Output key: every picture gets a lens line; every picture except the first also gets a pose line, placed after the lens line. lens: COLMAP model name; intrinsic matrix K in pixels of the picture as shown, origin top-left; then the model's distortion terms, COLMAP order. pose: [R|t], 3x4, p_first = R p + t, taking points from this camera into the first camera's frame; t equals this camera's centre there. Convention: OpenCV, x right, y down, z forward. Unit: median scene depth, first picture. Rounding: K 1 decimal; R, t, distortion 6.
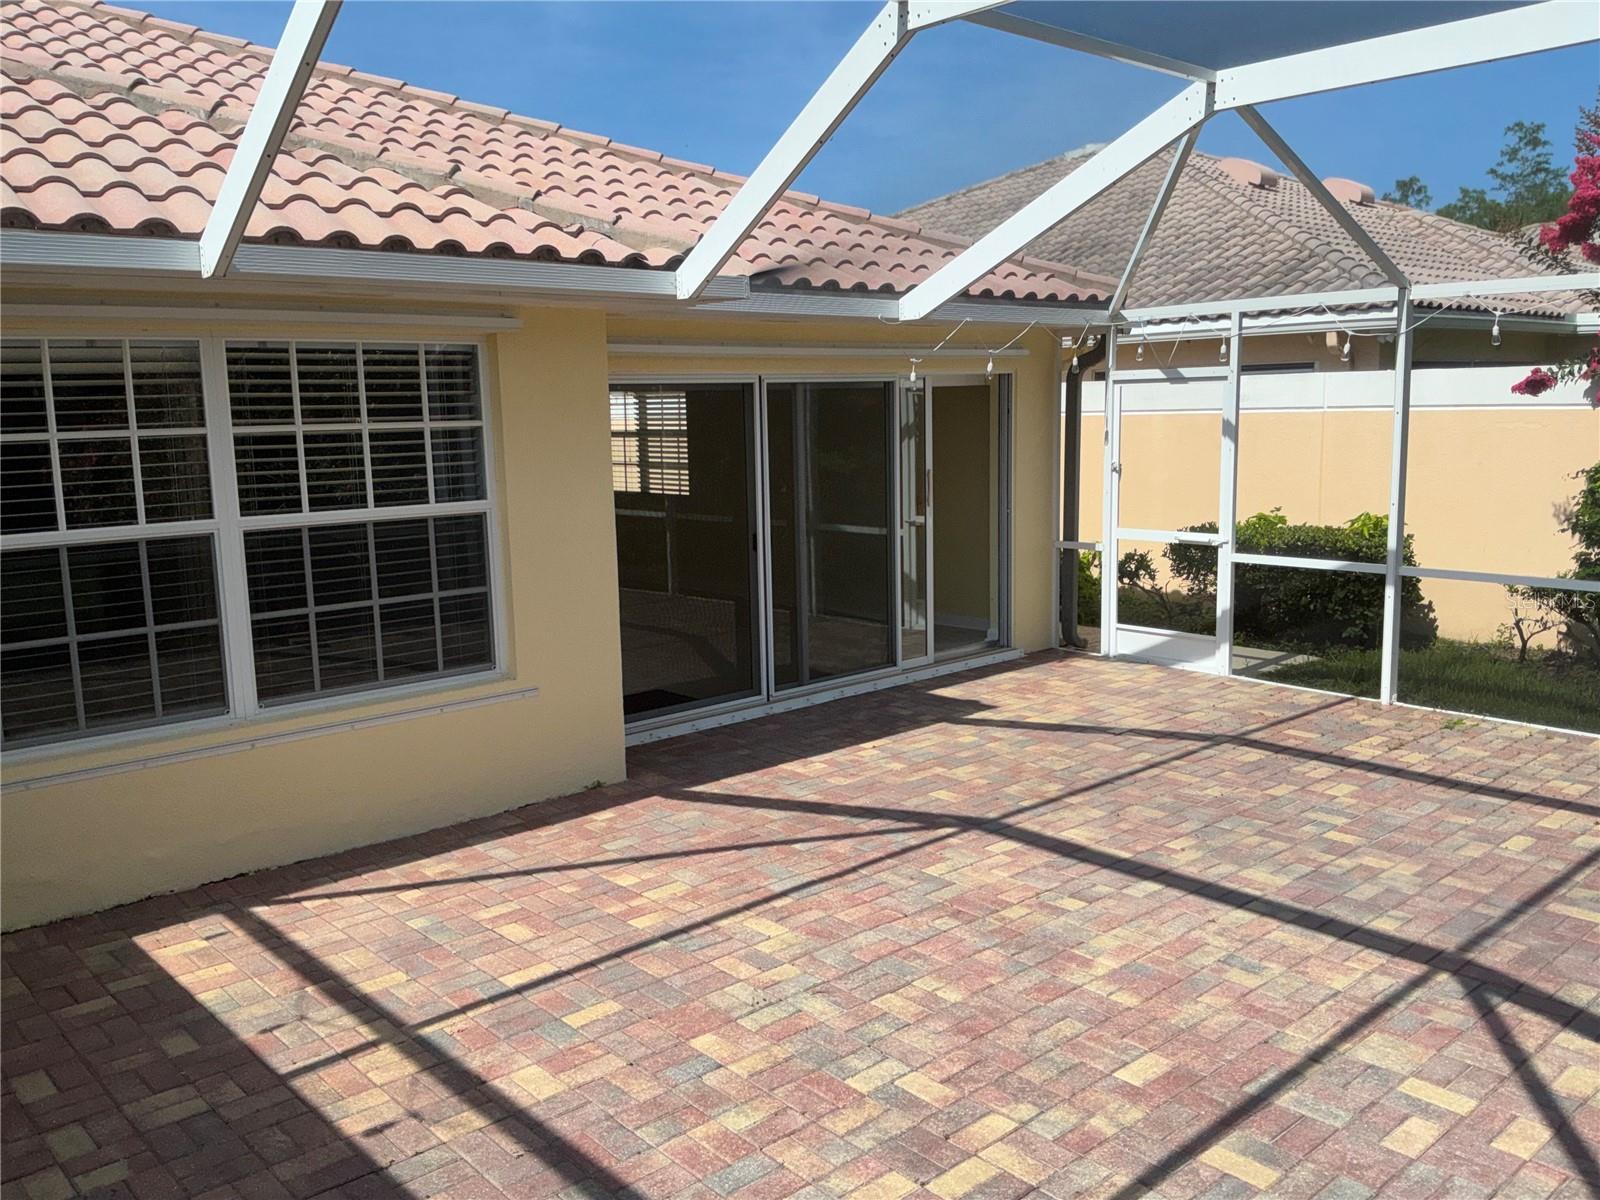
lens RADIAL K [[1316.9, 0, 789.3], [0, 1316.9, 599.0], [0, 0, 1]] dist [0.094450, -0.181011]
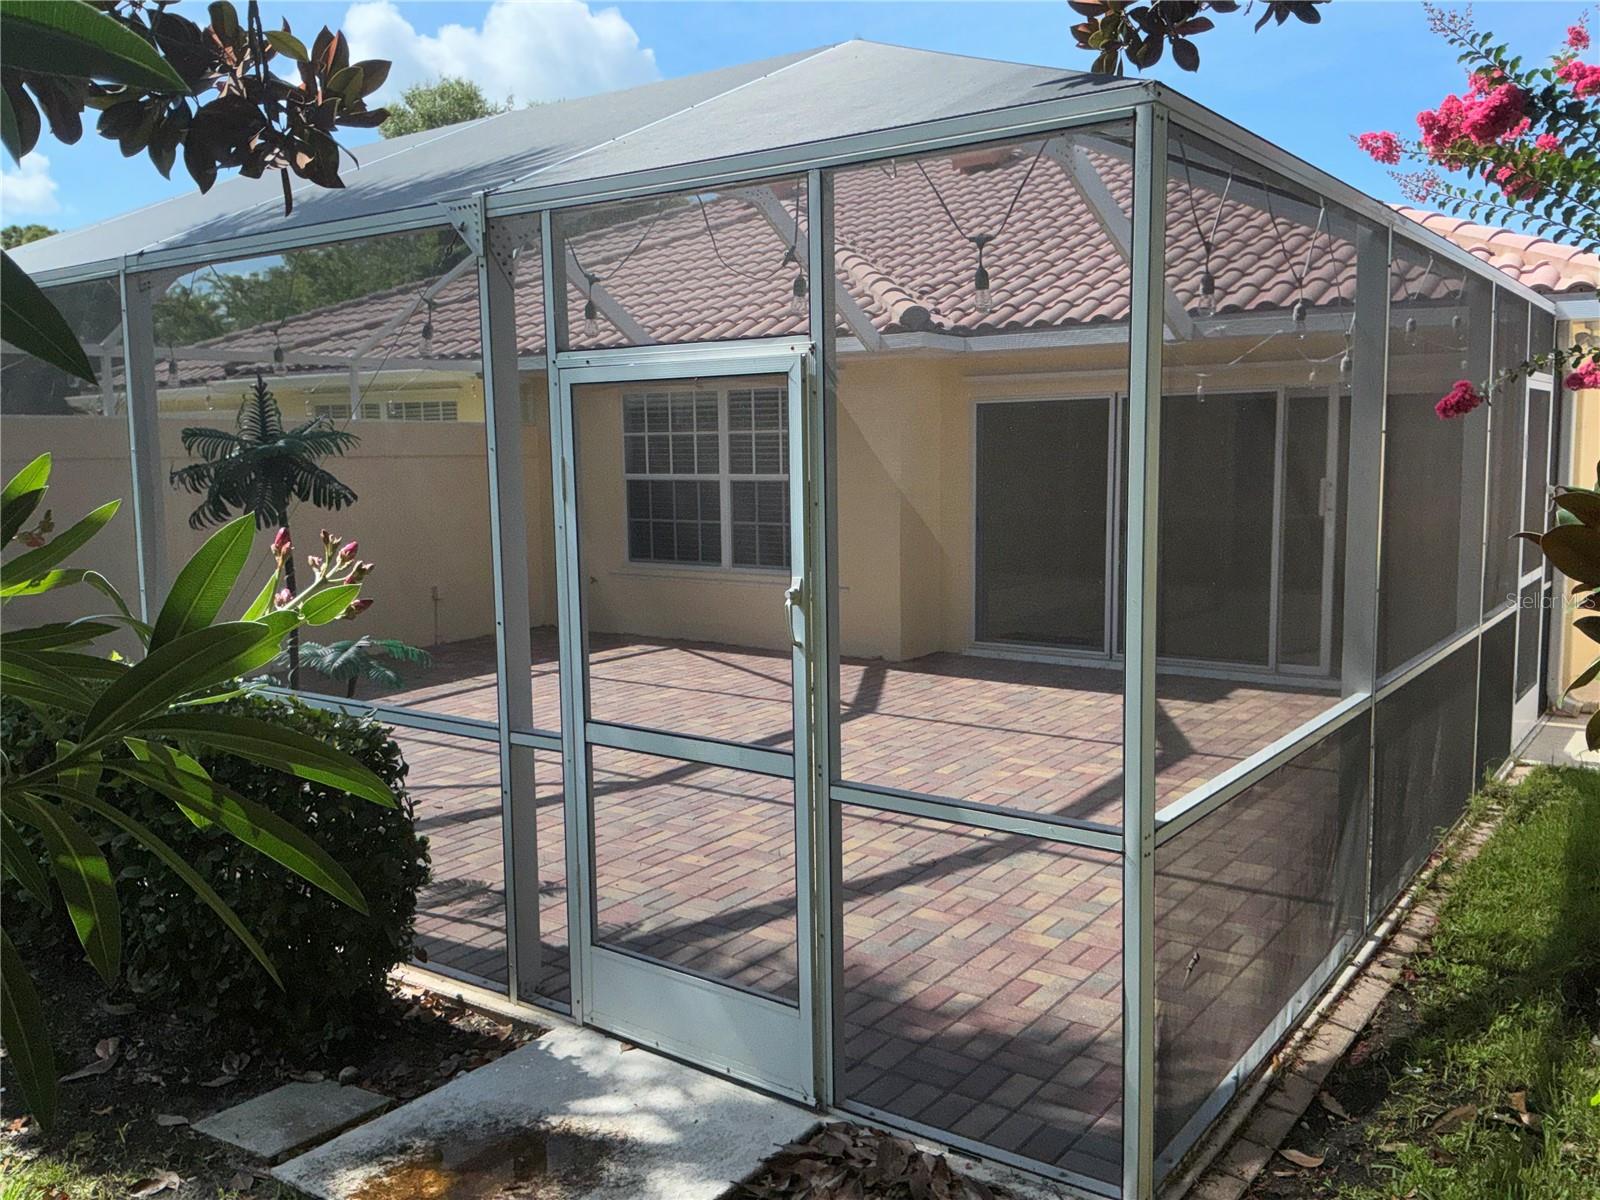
lens RADIAL K [[1316.9, 0, 793.9], [0, 1316.9, 602.0], [0, 0, 1]] dist [0.094450, -0.181011]
pose [[0.224798, 0.132938, -0.965294, 1.656887], [-0.133376, 0.985523, 0.104663, -0.096220], [0.965234, 0.105219, 0.239275, 0.637730]]
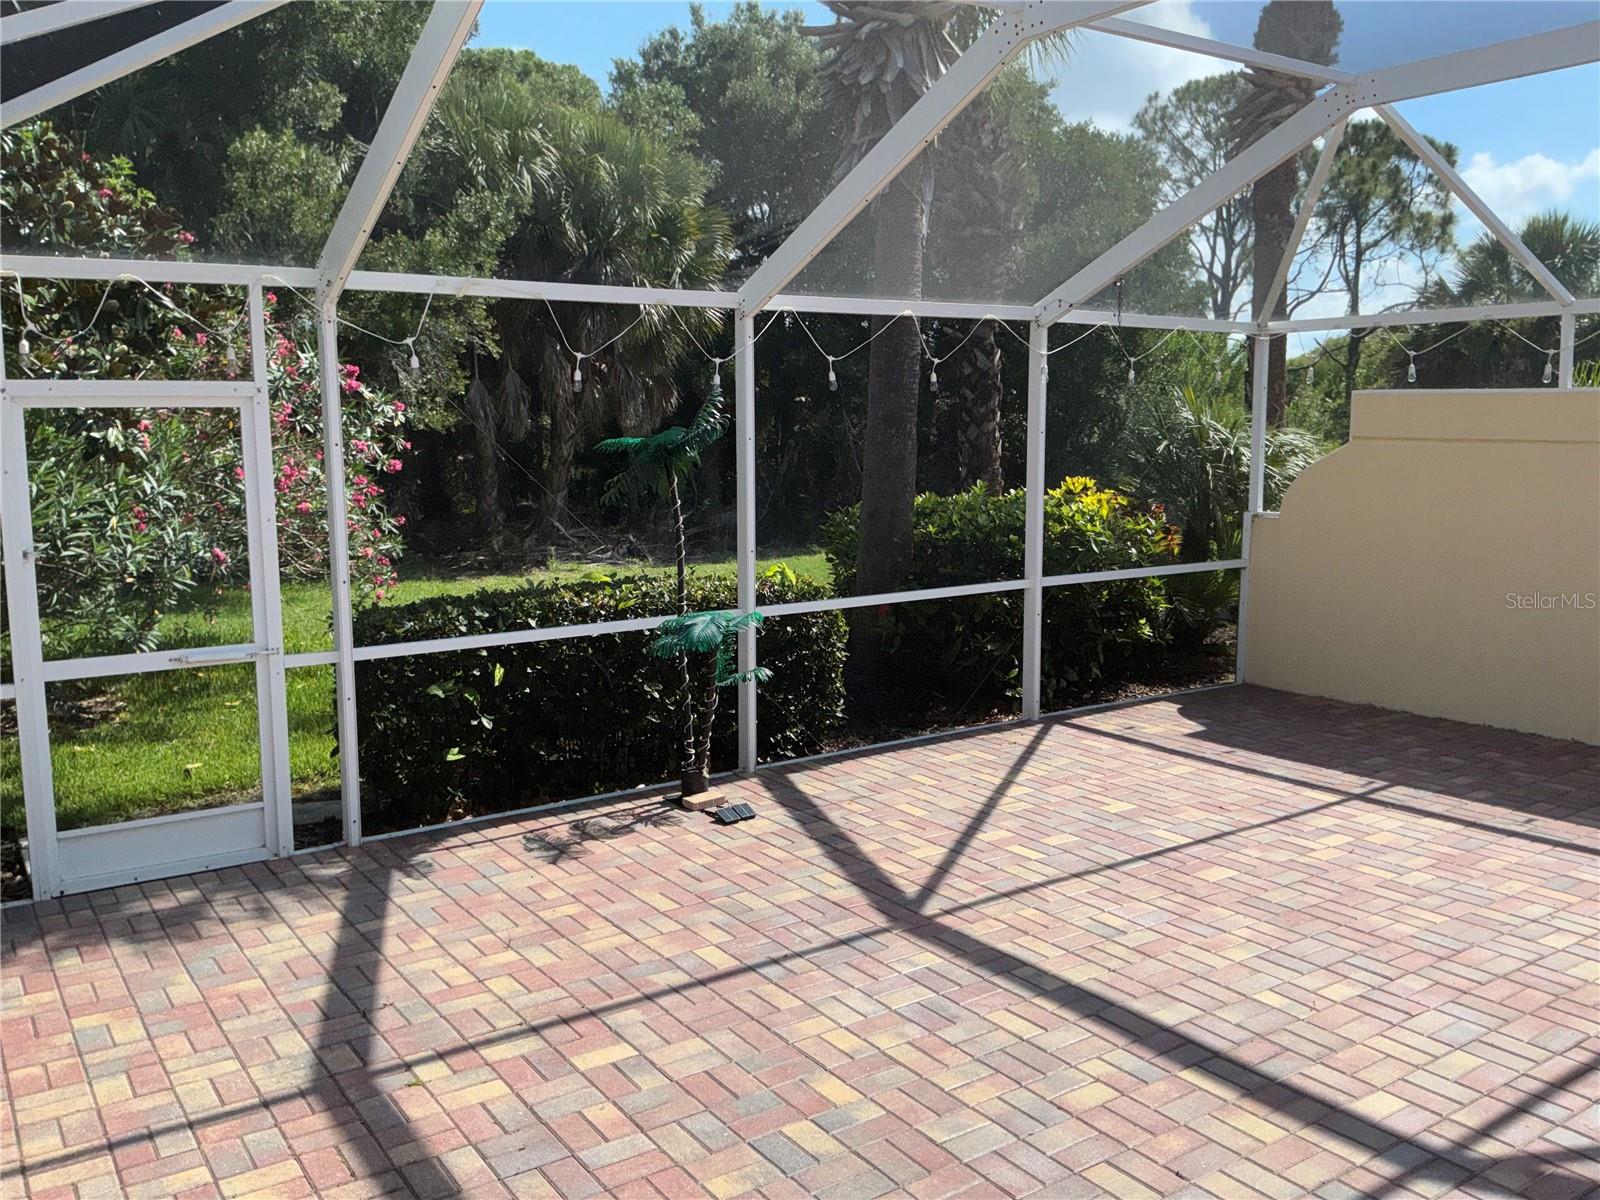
lens RADIAL K [[1316.9, 0, 801.0], [0, 1316.9, 601.6], [0, 0, 1]] dist [0.094450, -0.181011]
pose [[-0.992681, 0.013683, 0.119990, 0.375940], [0.046720, 0.959711, 0.277076, -0.242925], [-0.111364, 0.280654, -0.953326, 1.655106]]
